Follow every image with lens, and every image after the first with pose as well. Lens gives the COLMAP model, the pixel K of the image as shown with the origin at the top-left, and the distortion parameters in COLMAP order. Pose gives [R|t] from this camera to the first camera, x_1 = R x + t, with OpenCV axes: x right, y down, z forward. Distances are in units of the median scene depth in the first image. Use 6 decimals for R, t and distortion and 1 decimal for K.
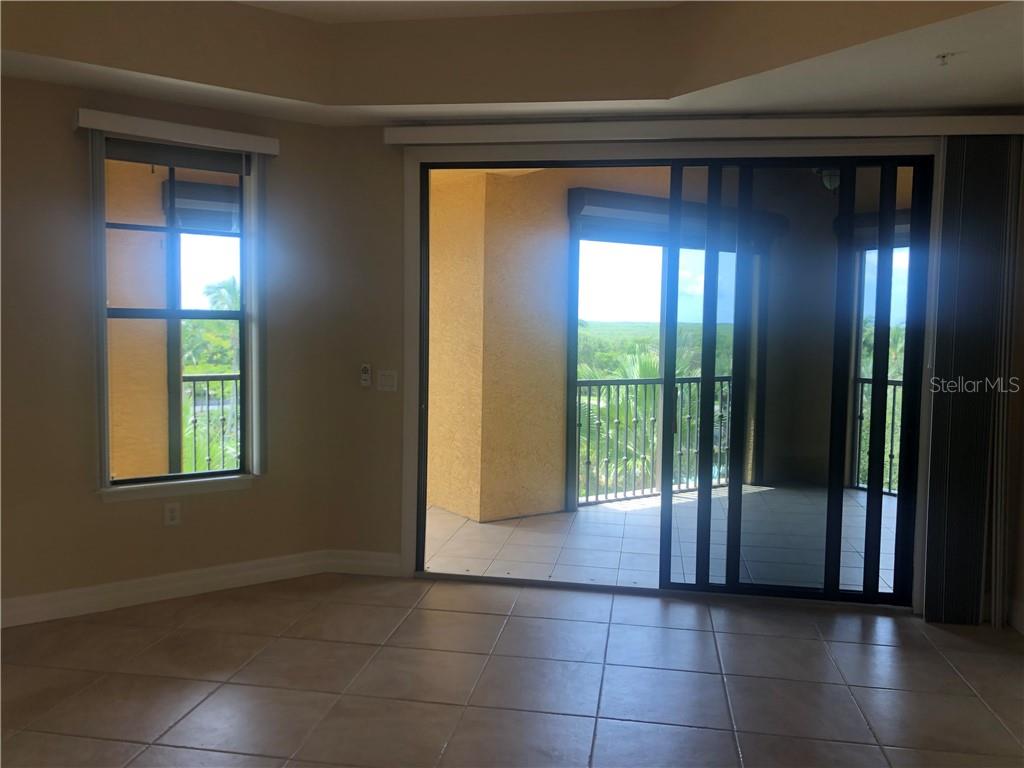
lens RADIAL K [[837.5, 0, 508.5], [0, 837.5, 380.1], [0, 0, 1]] dist [0.023293, -0.020653]
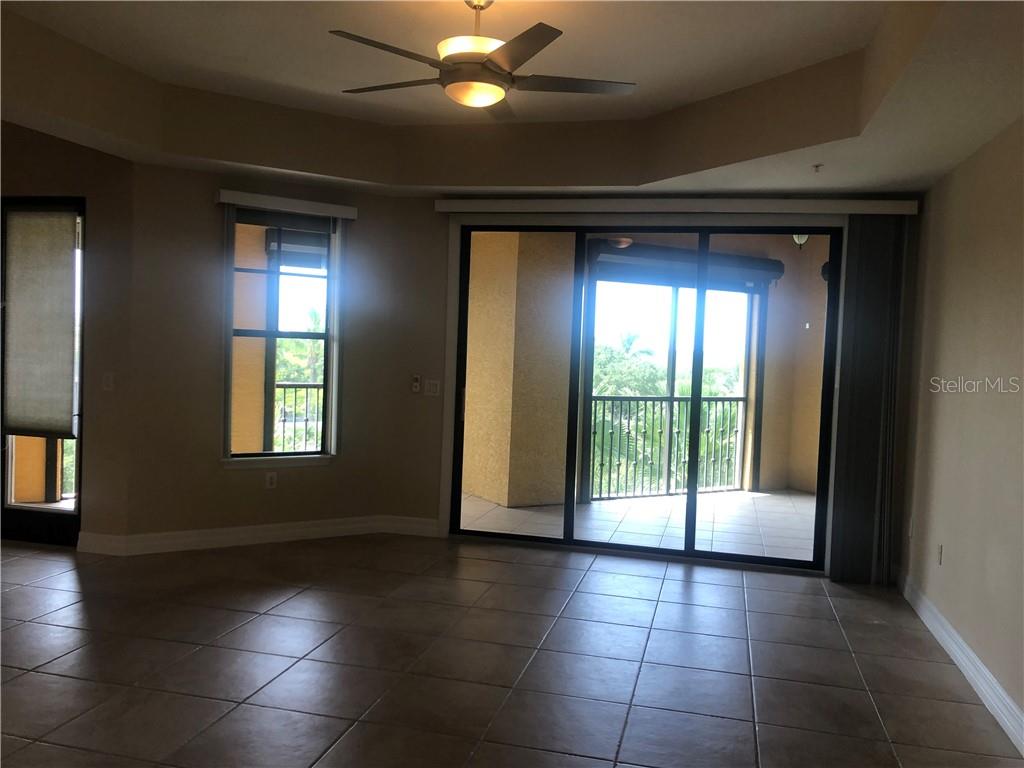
lens RADIAL K [[837.5, 0, 515.9], [0, 837.5, 386.9], [0, 0, 1]] dist [0.023293, -0.020653]
pose [[0.996830, 0.026808, -0.074906, 0.074939], [-0.028454, 0.999375, -0.020997, 0.020065], [0.074296, 0.023061, 0.996970, -0.267454]]
